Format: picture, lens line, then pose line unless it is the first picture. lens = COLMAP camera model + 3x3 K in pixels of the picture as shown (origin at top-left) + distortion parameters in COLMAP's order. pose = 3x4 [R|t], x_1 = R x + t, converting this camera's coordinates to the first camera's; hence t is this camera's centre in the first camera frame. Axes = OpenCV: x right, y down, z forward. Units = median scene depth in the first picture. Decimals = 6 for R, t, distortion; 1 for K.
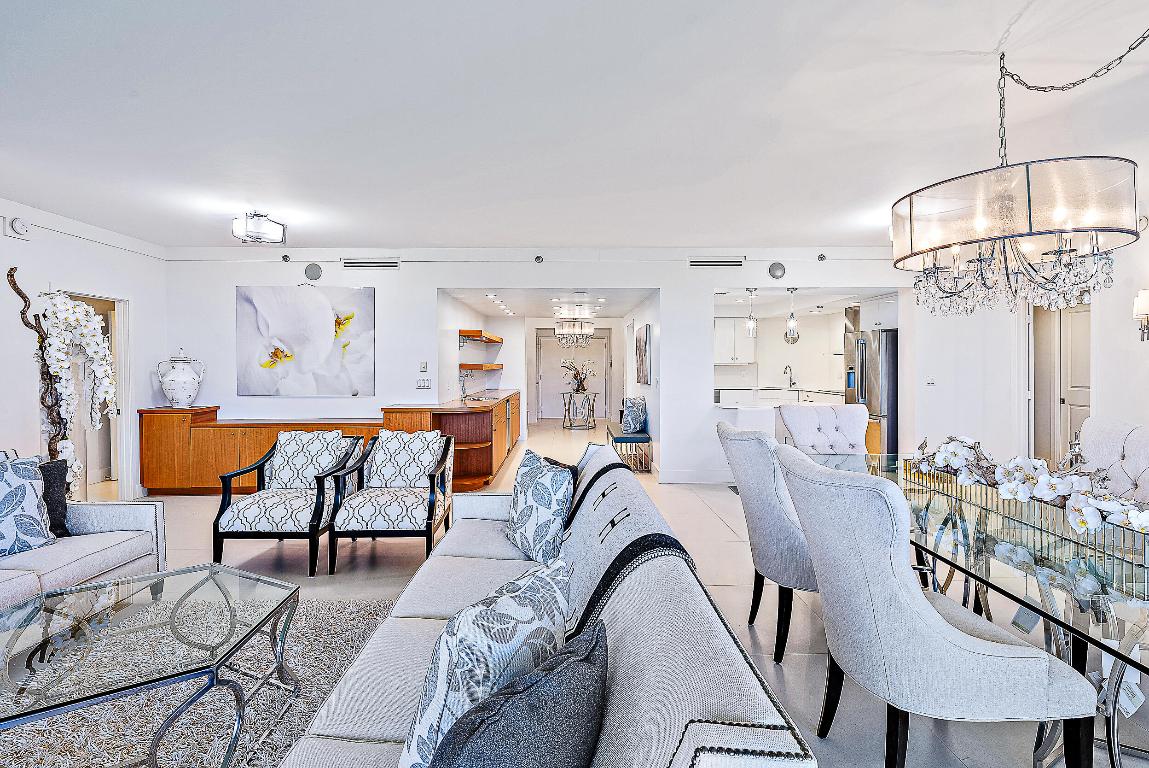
lens RADIAL K [[549.9, 0, 571.0], [0, 549.9, 372.2], [0, 0, 1]] dist [0.001064, 0.000324]
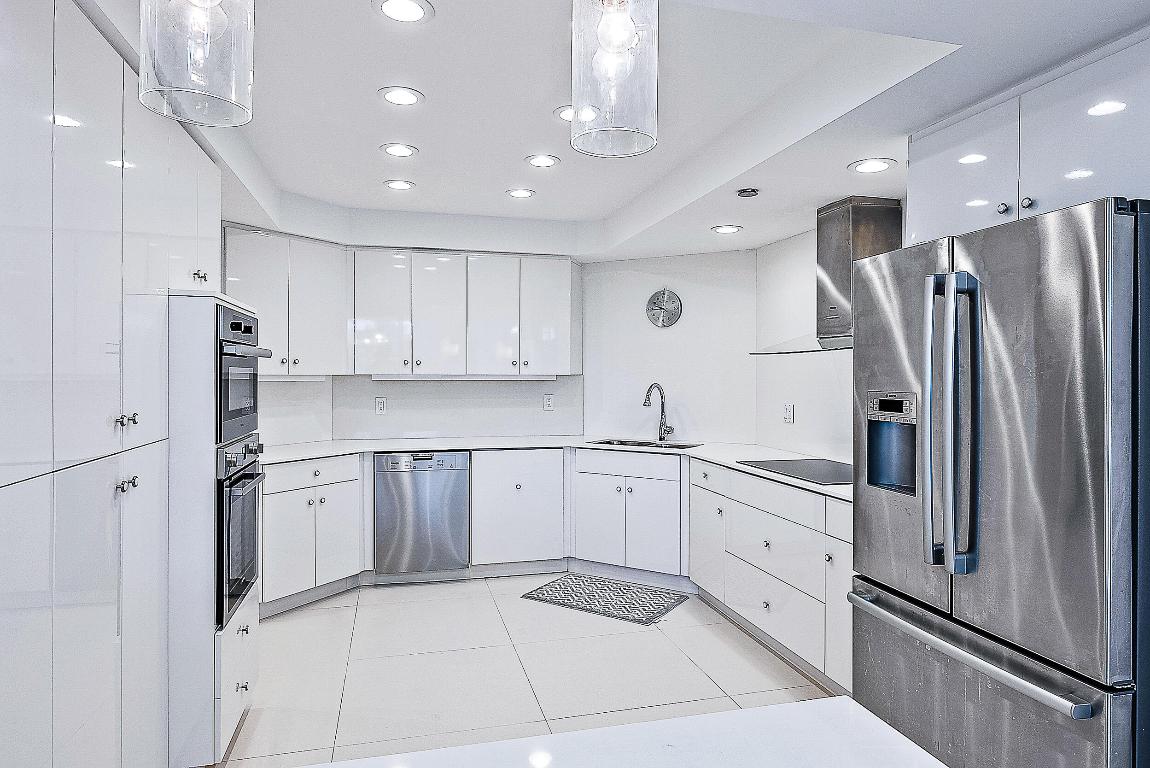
lens RADIAL K [[689.9, 0, 576.0], [0, 689.9, 374.5], [0, 0, 1]] dist [0.000033, 0.000012]
pose [[0.971842, 0.010960, 0.235379, 0.377137], [-0.007484, 0.999849, -0.015658, -0.017423], [-0.235515, 0.013455, 0.971777, 0.902814]]
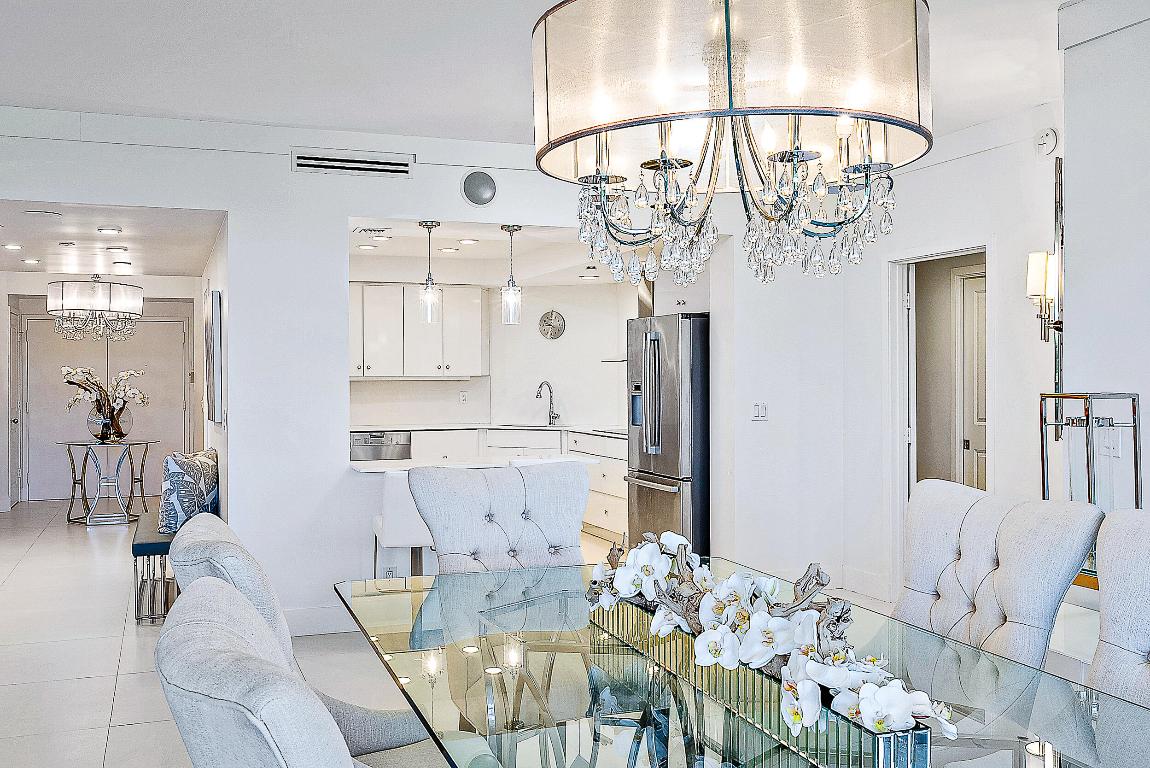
lens RADIAL K [[1112.3, 0, 574.6], [0, 1112.3, 381.7], [0, 0, 1]] dist [-0.004852, 0.000000]
pose [[0.941628, 0.001561, 0.336651, 0.123865], [0.002221, 0.999939, -0.010848, -0.001793], [-0.336647, 0.010963, 0.941567, 0.044339]]
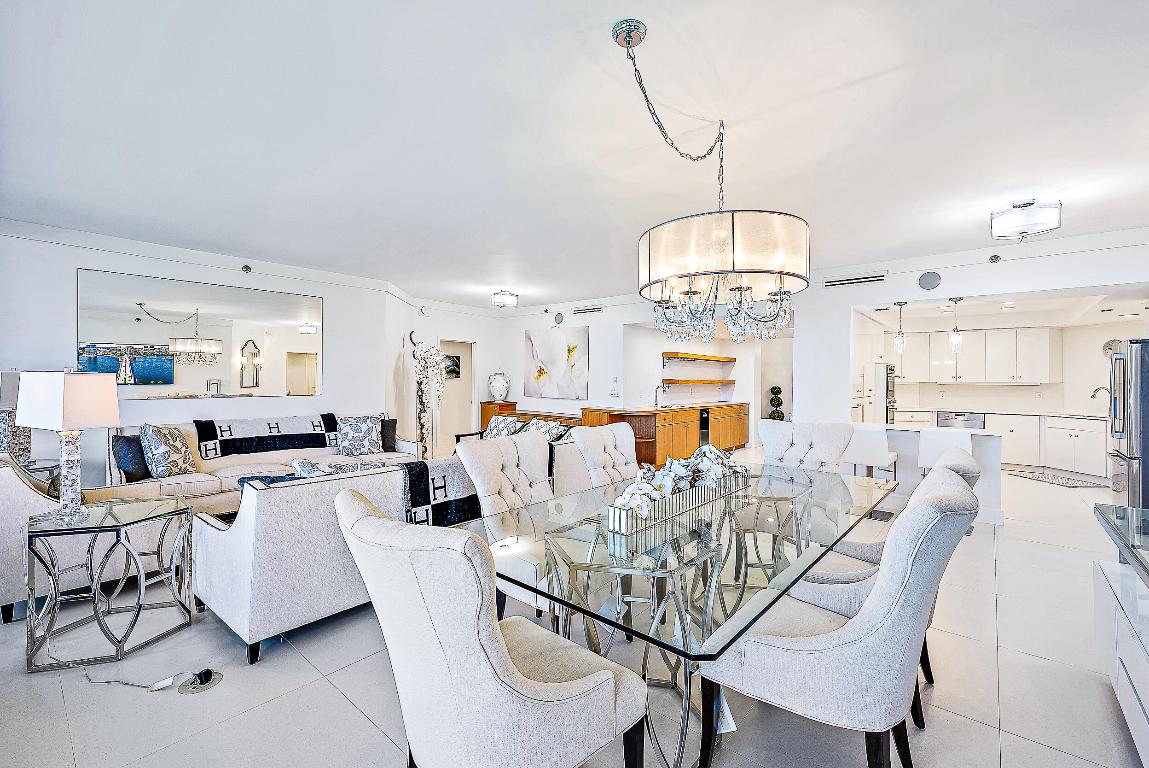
lens RADIAL K [[477.6, 0, 575.6], [0, 477.6, 378.8], [0, 0, 1]] dist [-0.014845, 0.000022]
pose [[0.740847, 0.012982, -0.671548, 0.478285], [-0.023851, 0.999691, -0.006987, -0.003340], [0.671250, 0.021193, 0.740928, 0.032110]]
